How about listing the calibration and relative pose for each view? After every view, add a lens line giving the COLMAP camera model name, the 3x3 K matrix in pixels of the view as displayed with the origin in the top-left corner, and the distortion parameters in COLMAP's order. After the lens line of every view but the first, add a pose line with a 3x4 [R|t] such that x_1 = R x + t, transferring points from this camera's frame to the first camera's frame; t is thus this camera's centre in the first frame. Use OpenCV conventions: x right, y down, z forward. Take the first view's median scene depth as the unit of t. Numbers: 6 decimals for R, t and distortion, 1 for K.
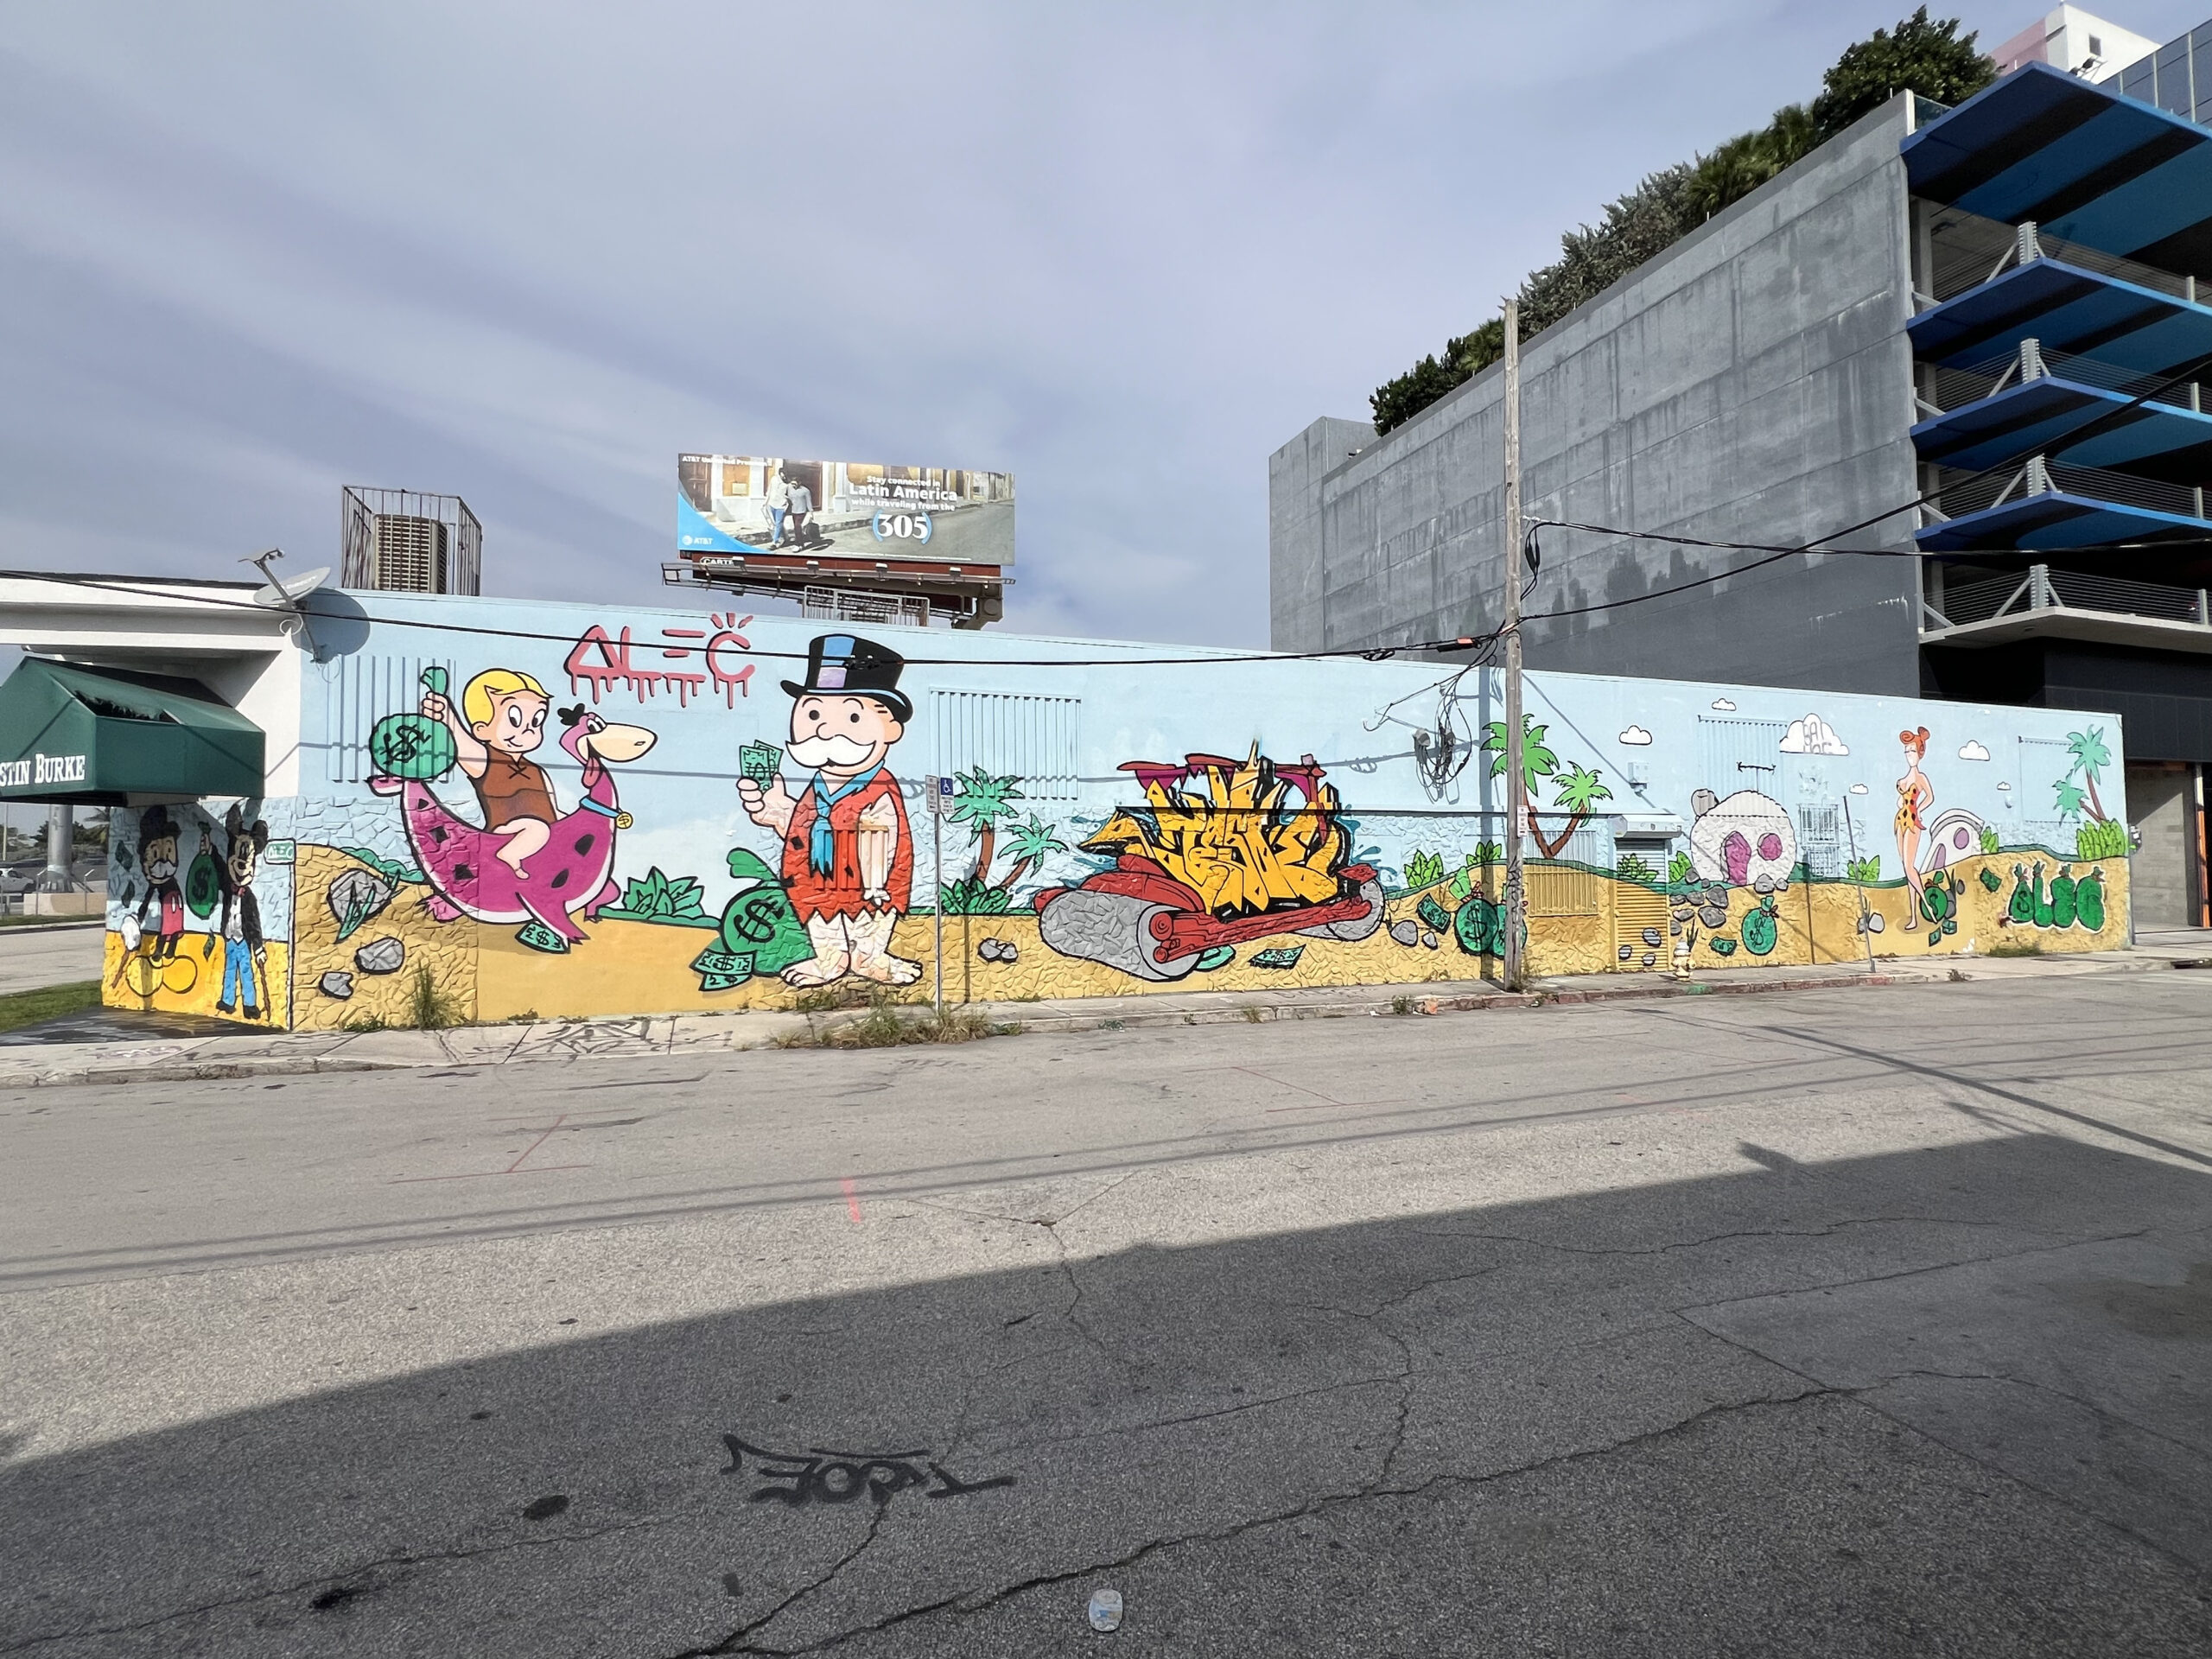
lens RADIAL K [[1048.8, 0, 1106.0], [0, 1048.8, 829.5], [0, 0, 1]] dist [-0.001402, -0.000409]
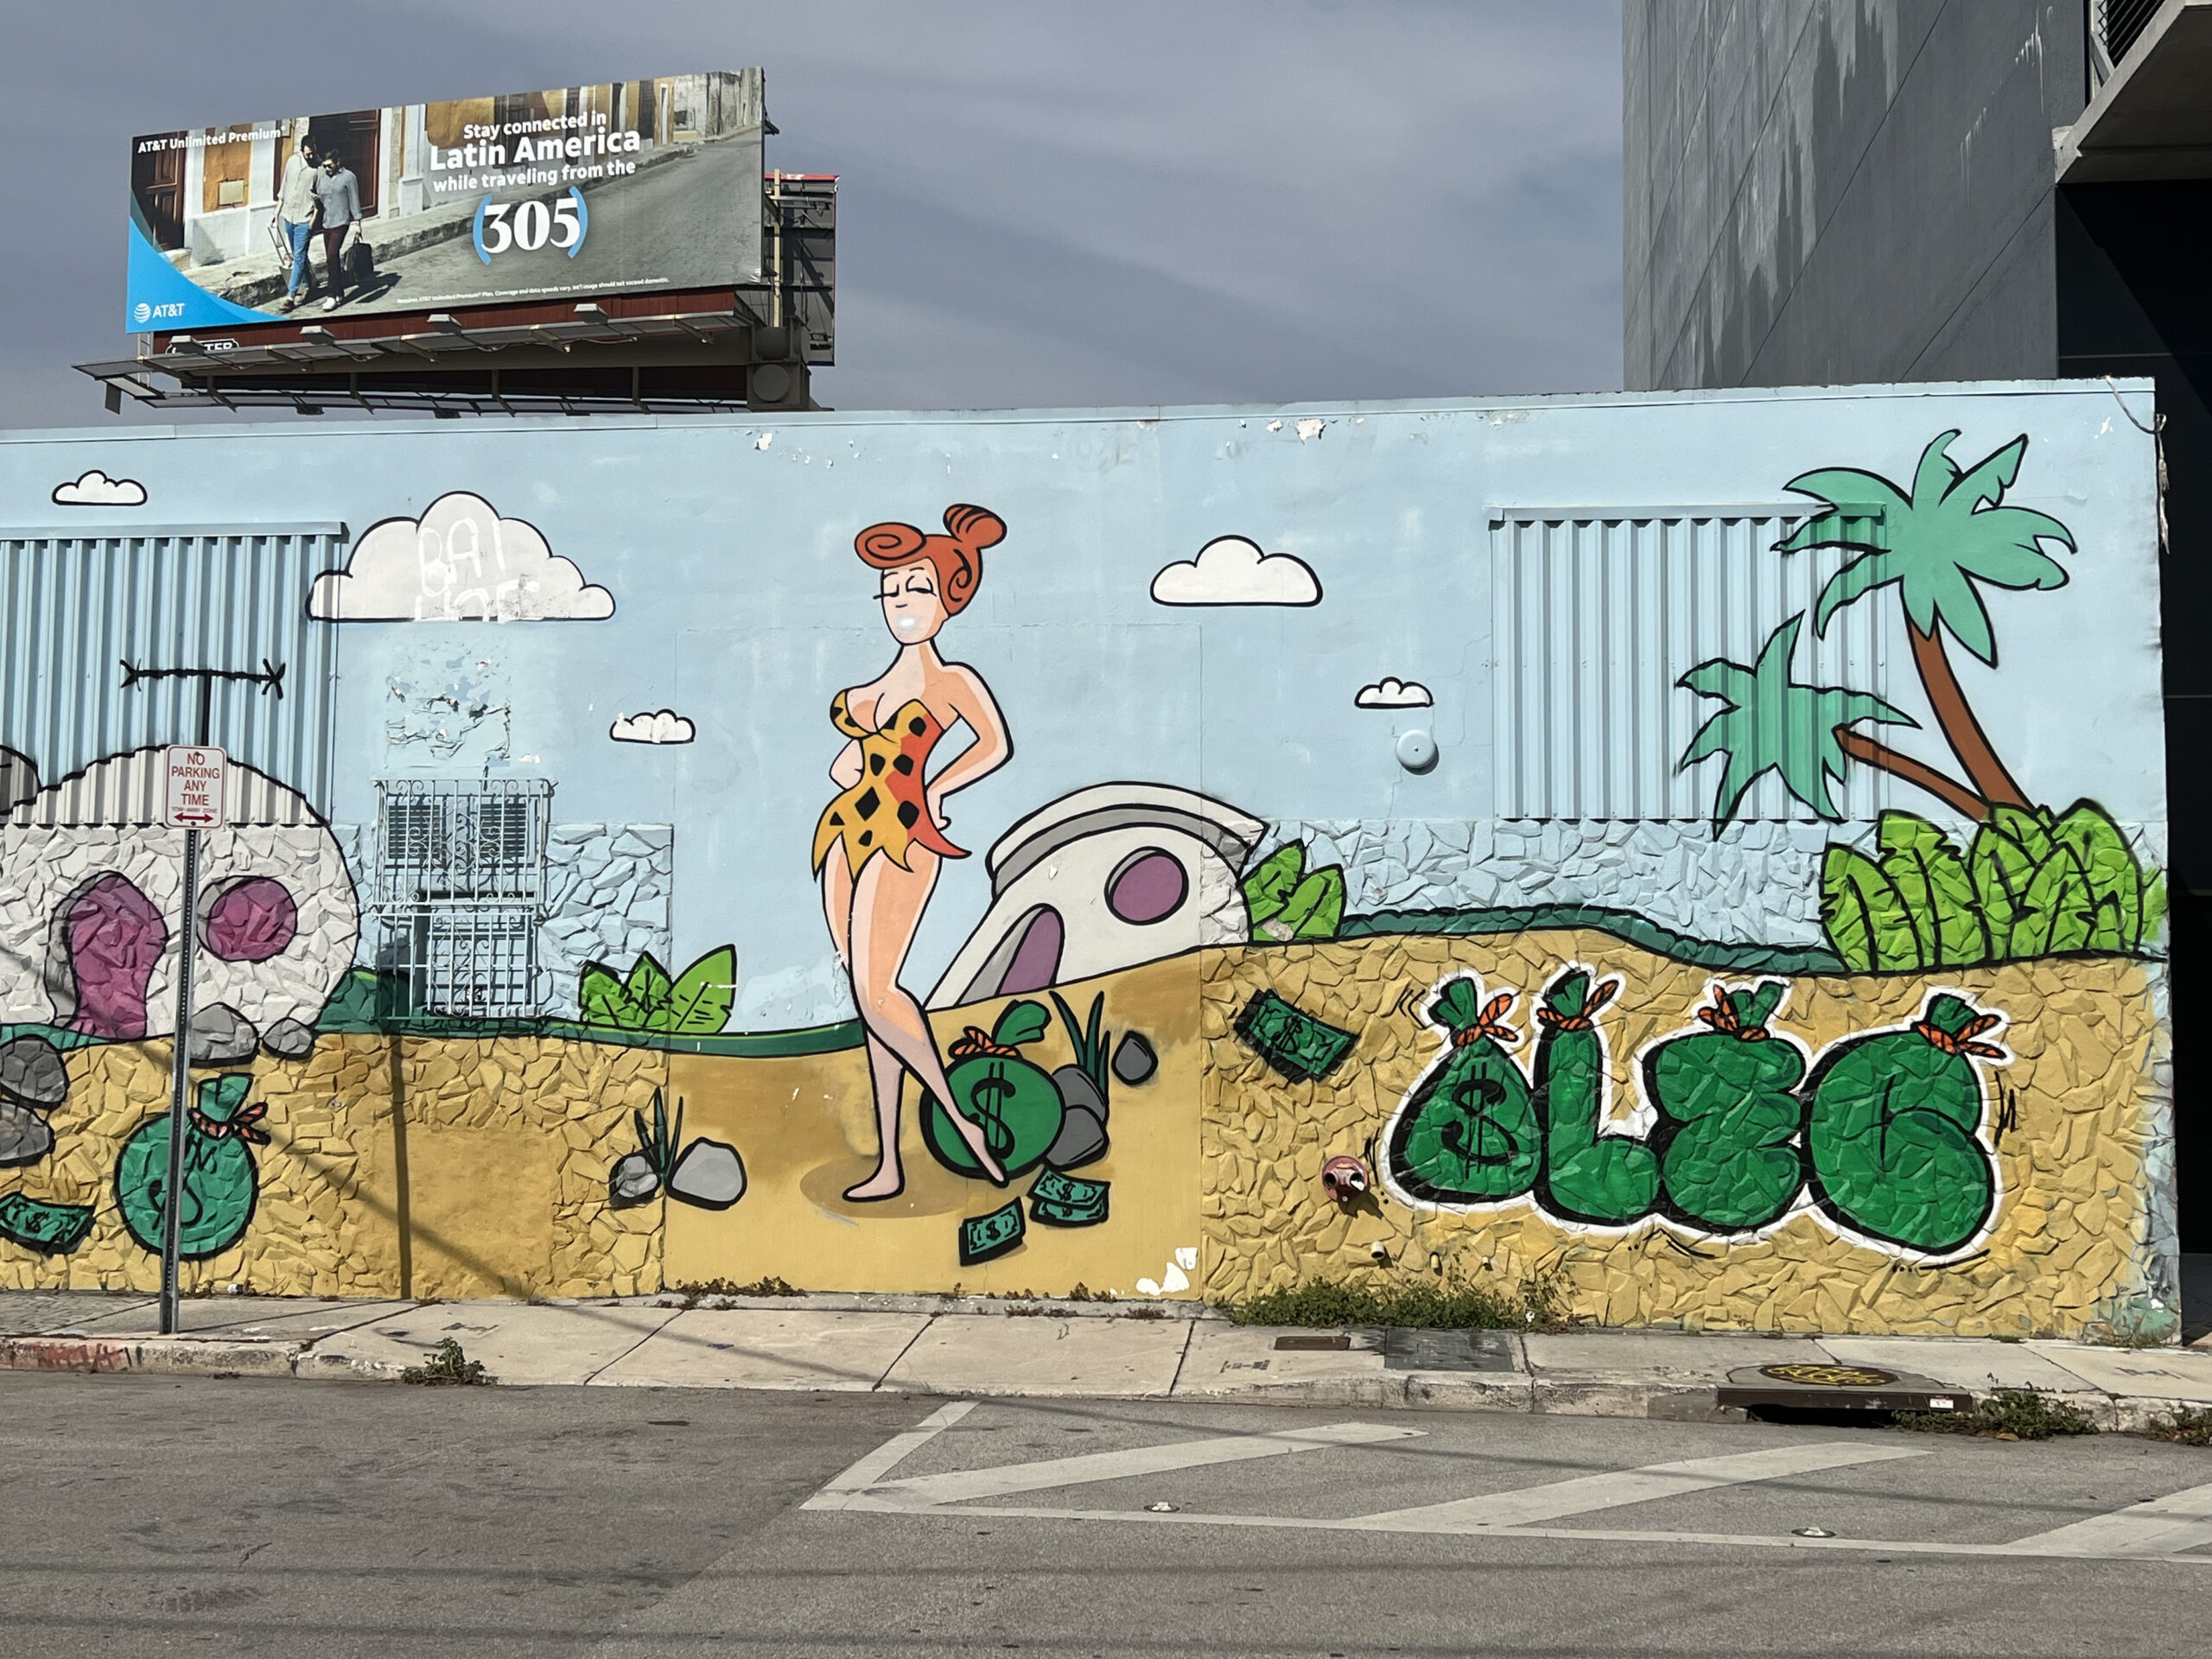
lens RADIAL K [[2431.6, 0, 1099.1], [0, 2431.6, 814.7], [0, 0, 1]] dist [0.172764, -0.460416]
pose [[0.891435, -0.026112, -0.452397, 1.535979], [0.008306, 0.999112, -0.041302, 0.022736], [0.453073, 0.033060, 0.890860, 0.570721]]
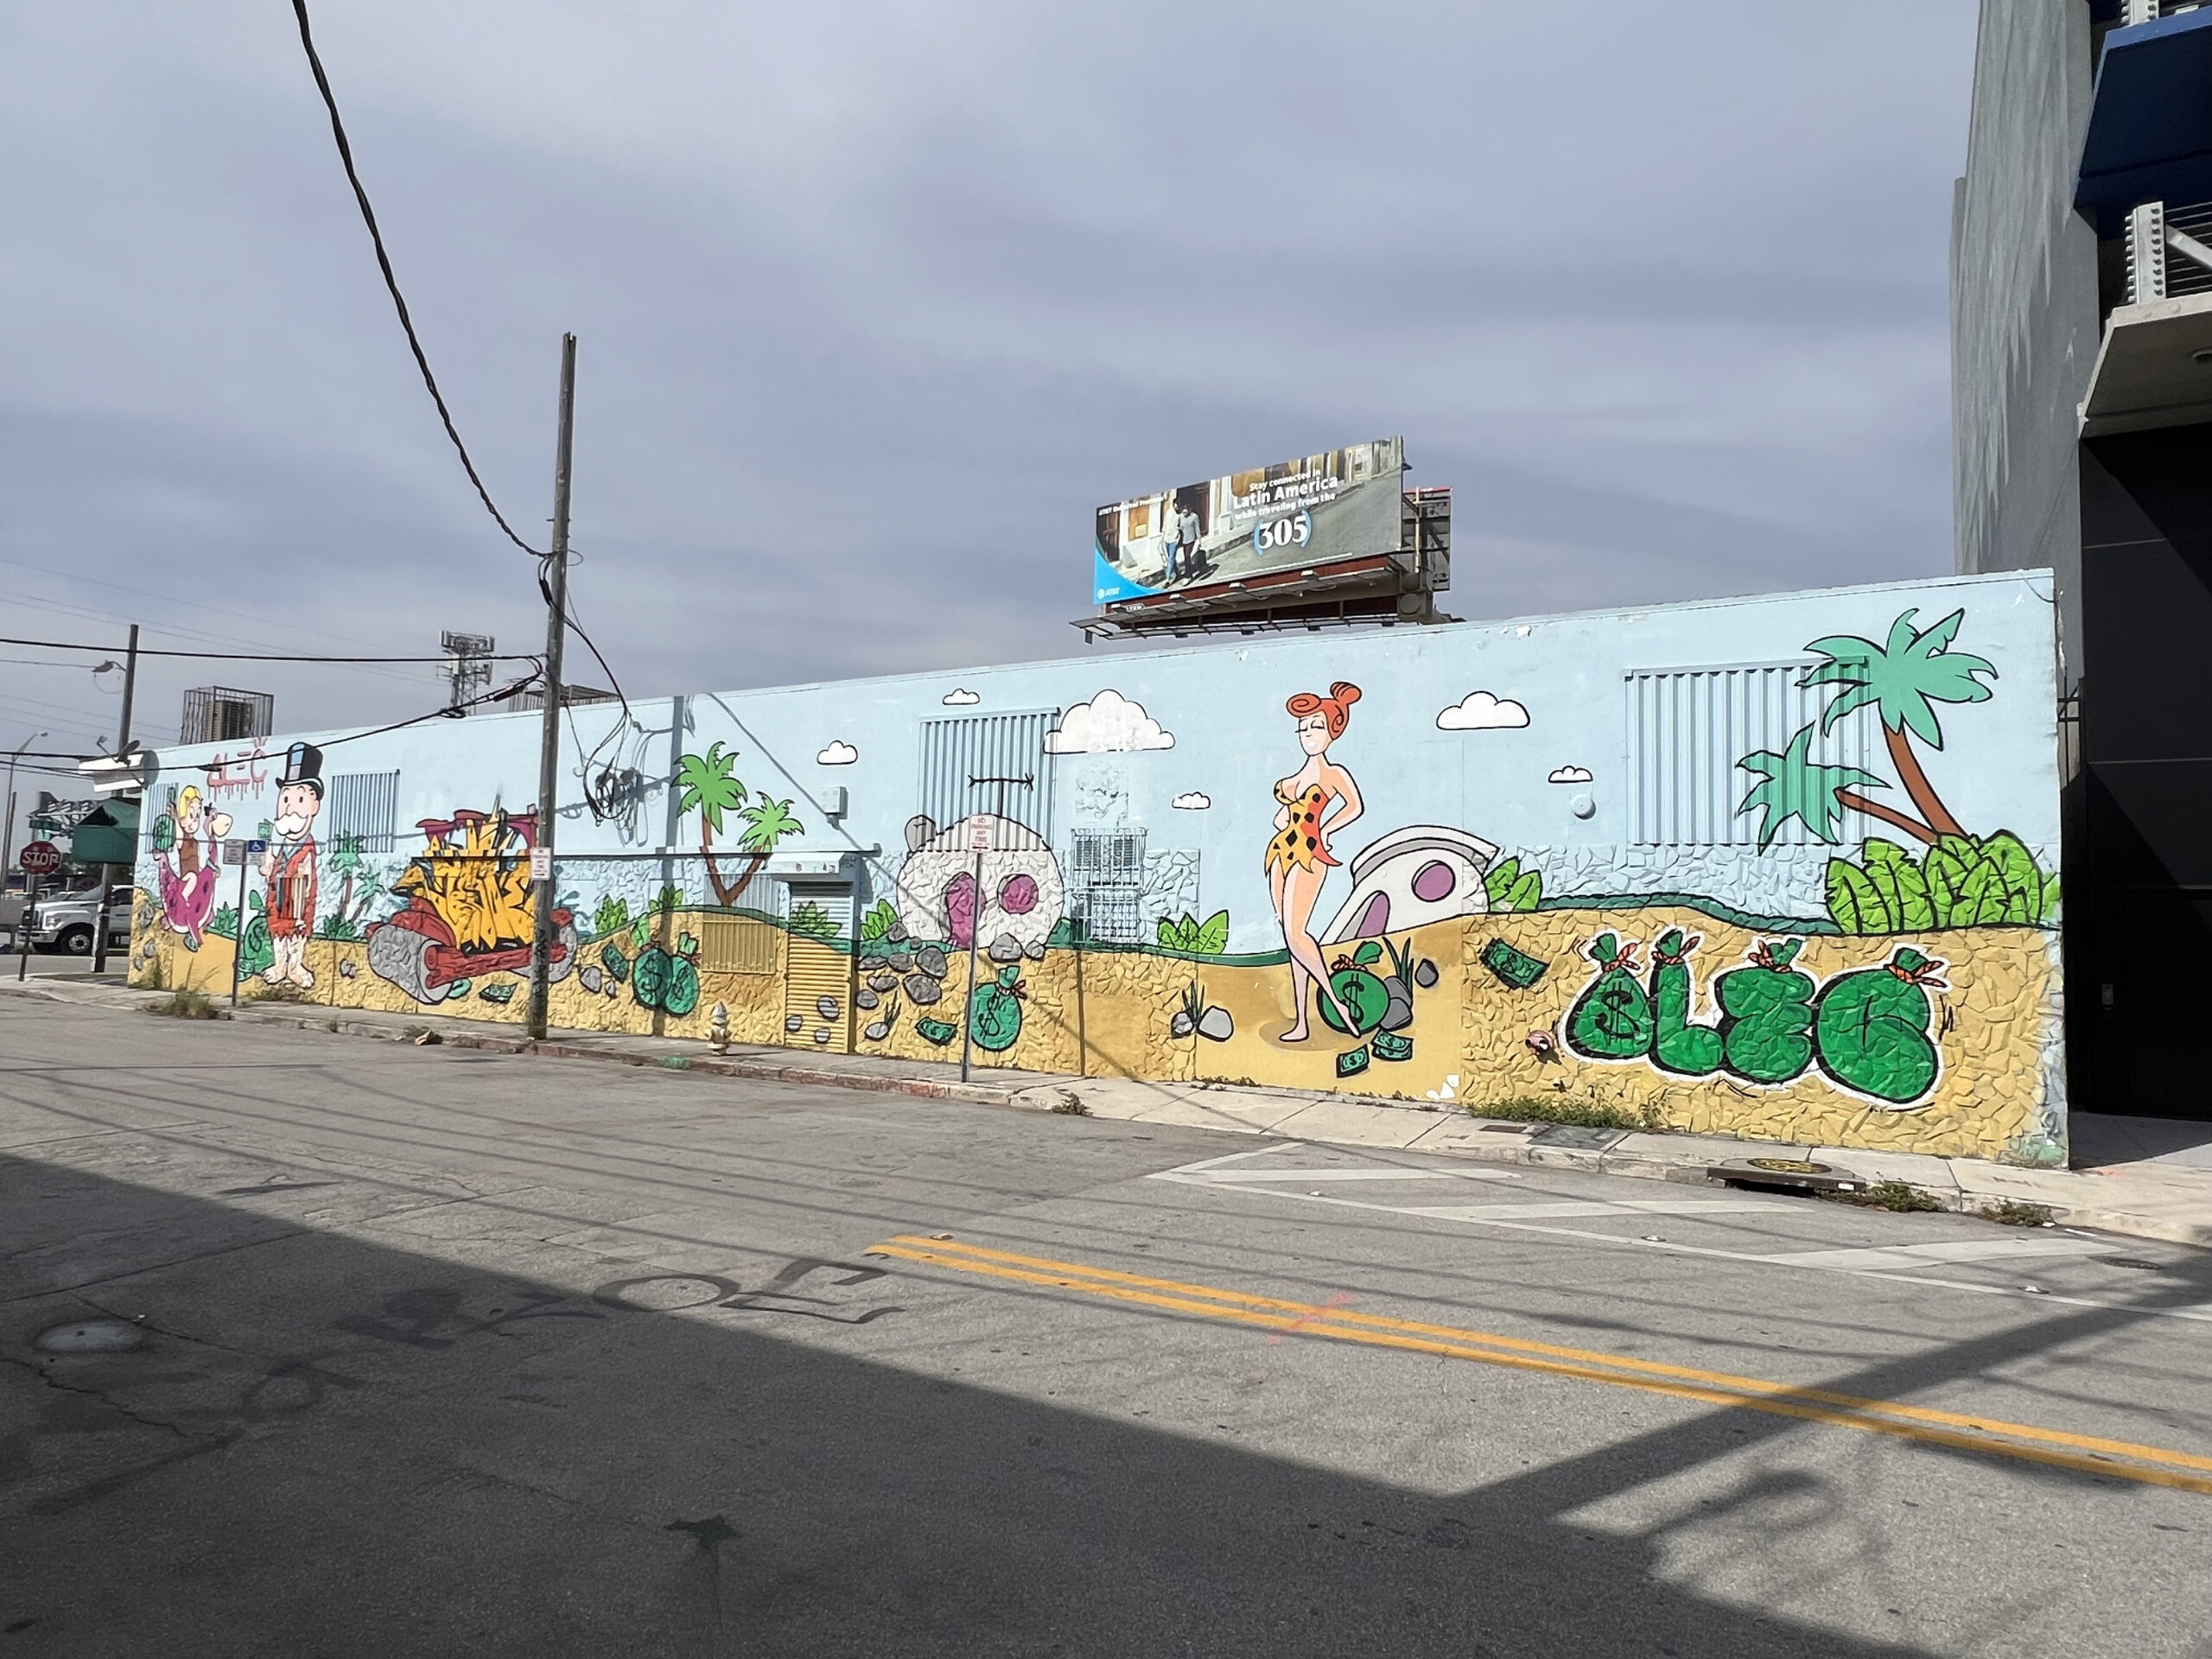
lens RADIAL K [[1346.7, 0, 1106.0], [0, 1346.7, 829.5], [0, 0, 1]] dist [-0.001602, -0.001692]
pose [[0.639156, -0.037399, -0.768167, 1.717263], [-0.000506, 0.998796, -0.049049, 0.022109], [0.769077, 0.031739, 0.638368, 0.614094]]
